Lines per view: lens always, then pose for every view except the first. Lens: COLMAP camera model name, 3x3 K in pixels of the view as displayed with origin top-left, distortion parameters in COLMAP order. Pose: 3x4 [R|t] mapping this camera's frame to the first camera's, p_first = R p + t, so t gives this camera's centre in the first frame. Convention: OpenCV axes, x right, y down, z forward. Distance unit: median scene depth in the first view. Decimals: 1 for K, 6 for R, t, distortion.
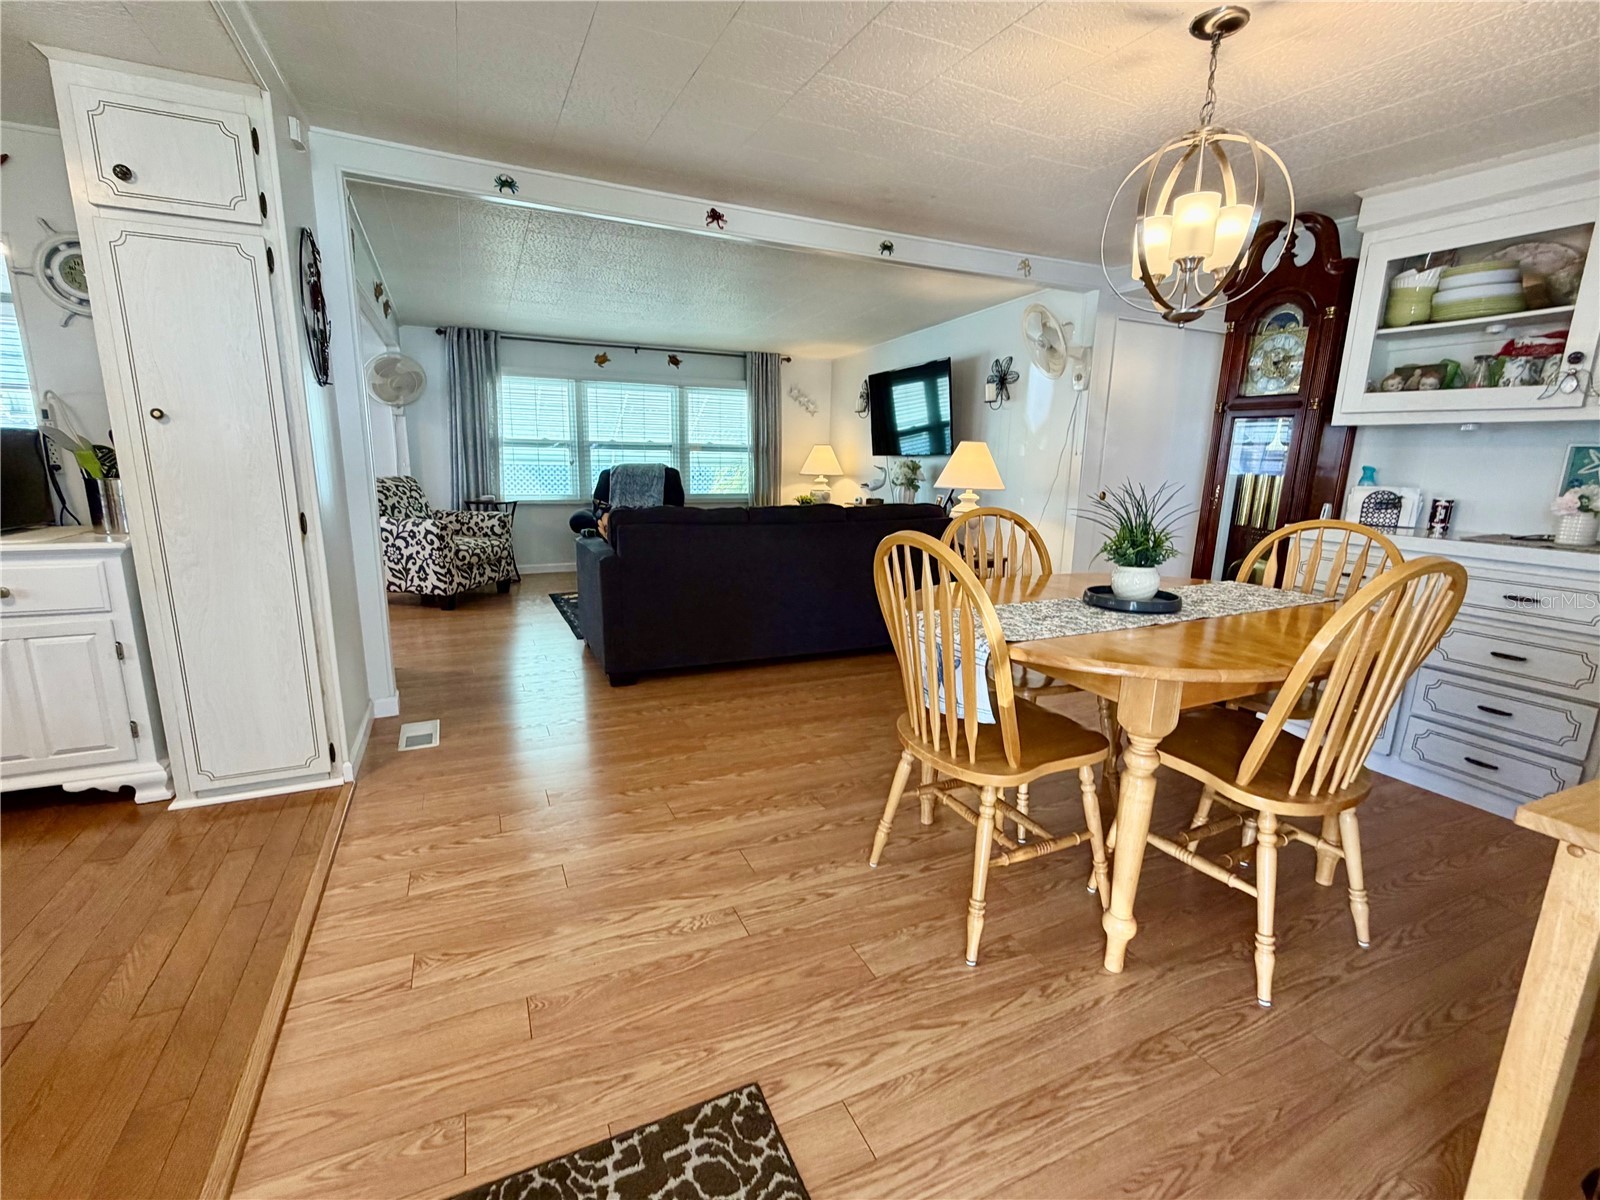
lens RADIAL K [[717.2, 0, 794.6], [0, 717.2, 598.2], [0, 0, 1]] dist [0.000779, -0.000669]
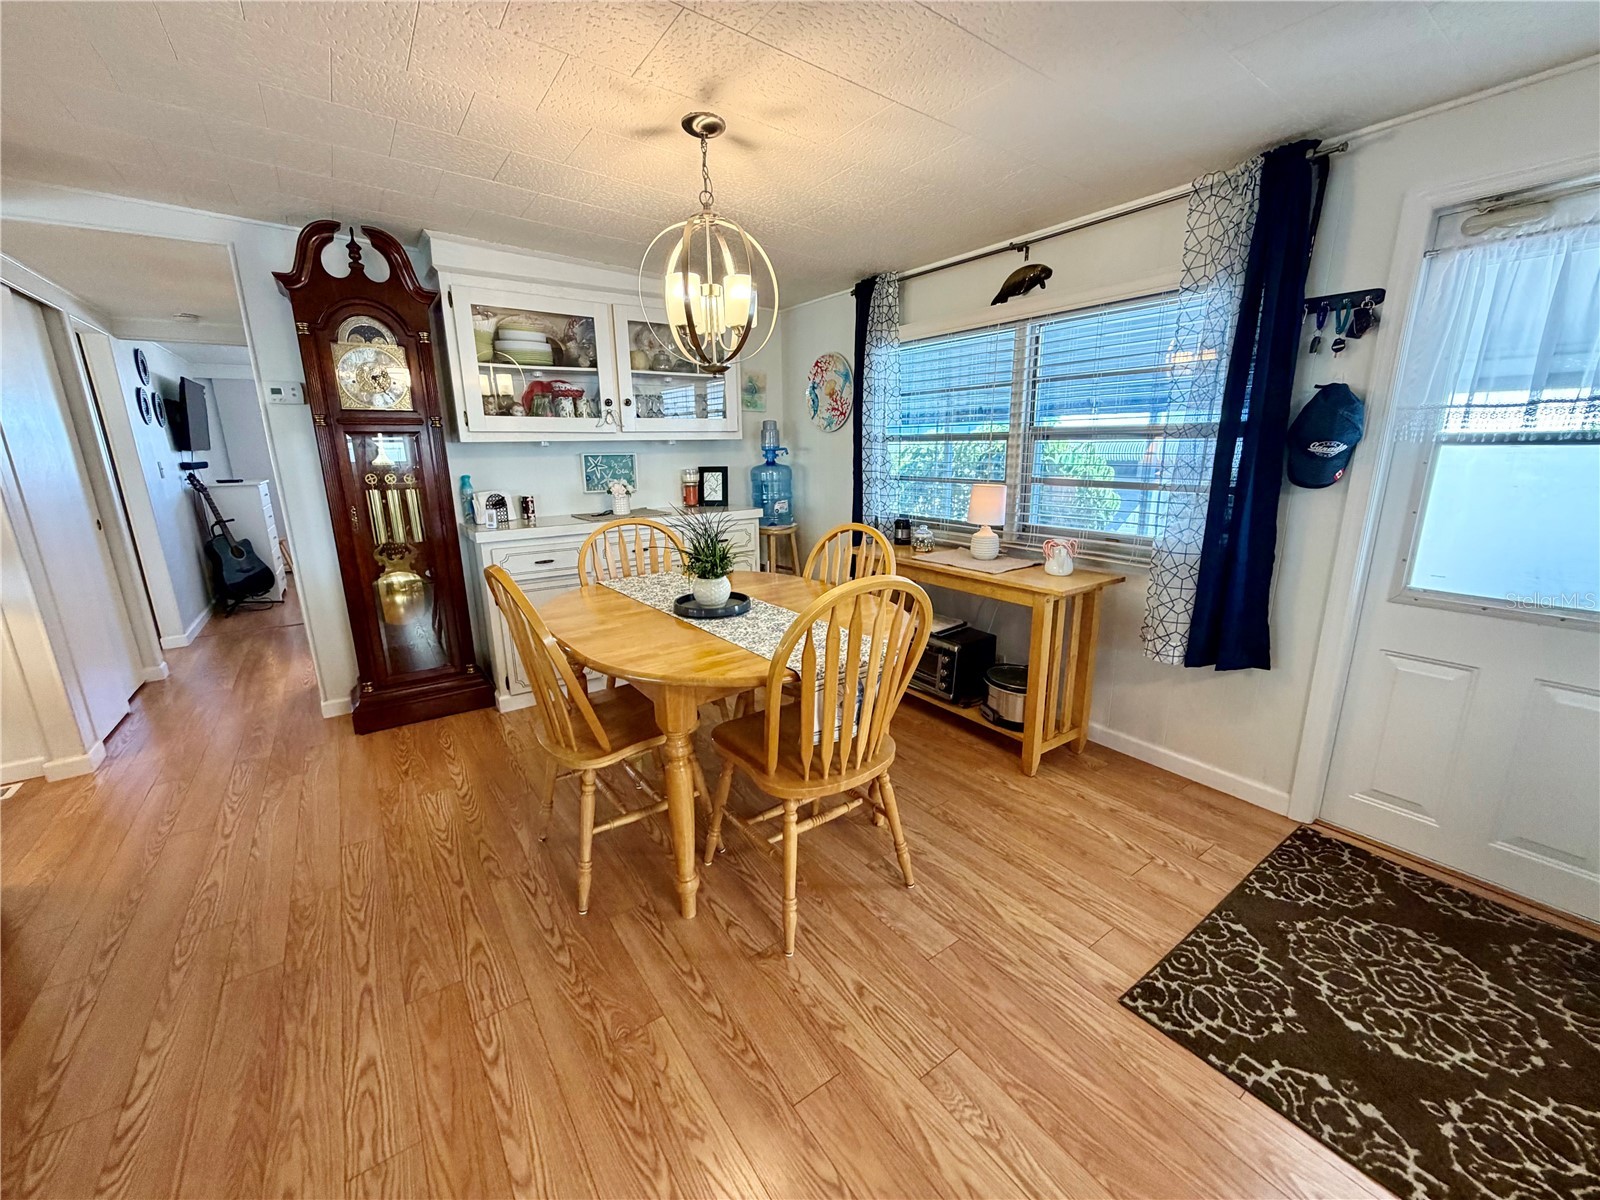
lens RADIAL K [[640.4, 0, 796.6], [0, 640.4, 600.9], [0, 0, 1]] dist [-0.003232, 0.000620]
pose [[-0.185137, -0.255506, 0.948916, -0.214971], [0.205361, 0.934230, 0.291619, -0.109980], [-0.961016, 0.248860, -0.120490, 0.386259]]
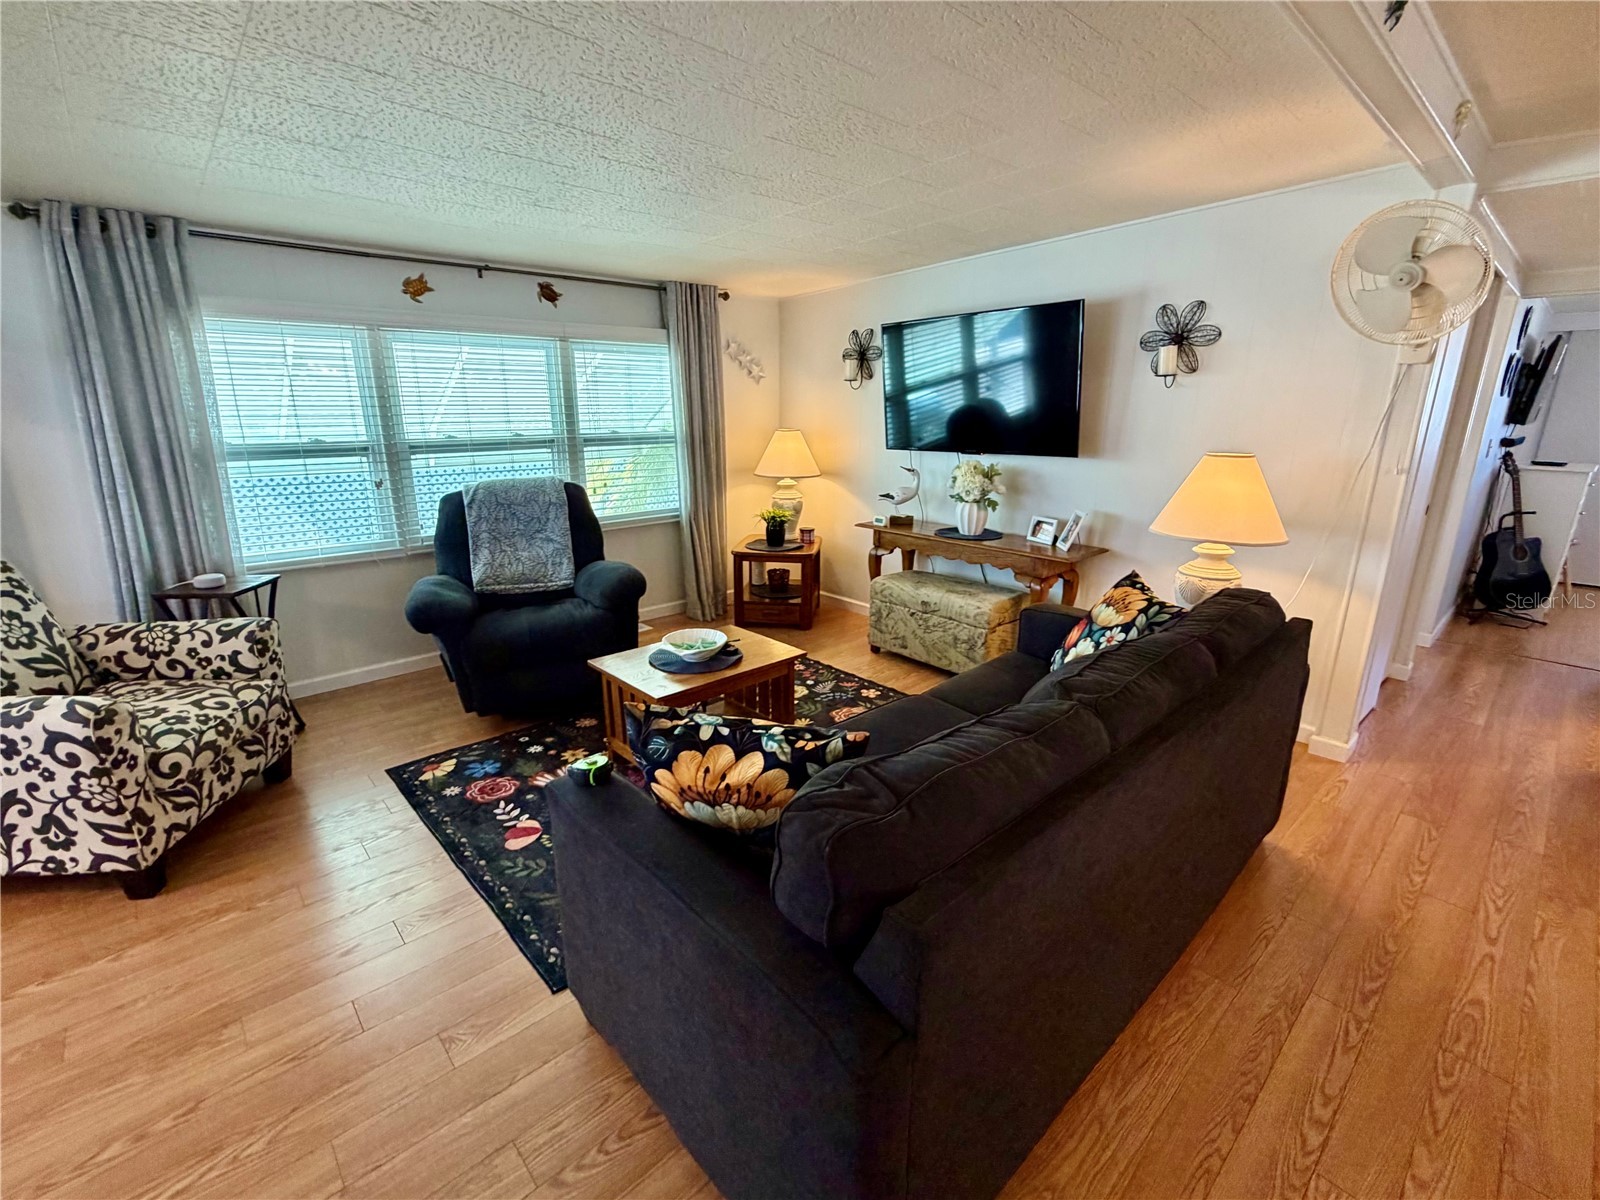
lens RADIAL K [[717.2, 0, 796.8], [0, 717.2, 596.8], [0, 0, 1]] dist [0.000779, -0.000669]
pose [[0.950614, -0.099100, 0.294130, -0.228167], [0.077087, 0.993348, 0.085542, -0.161144], [-0.300650, -0.058644, 0.951930, 0.495171]]
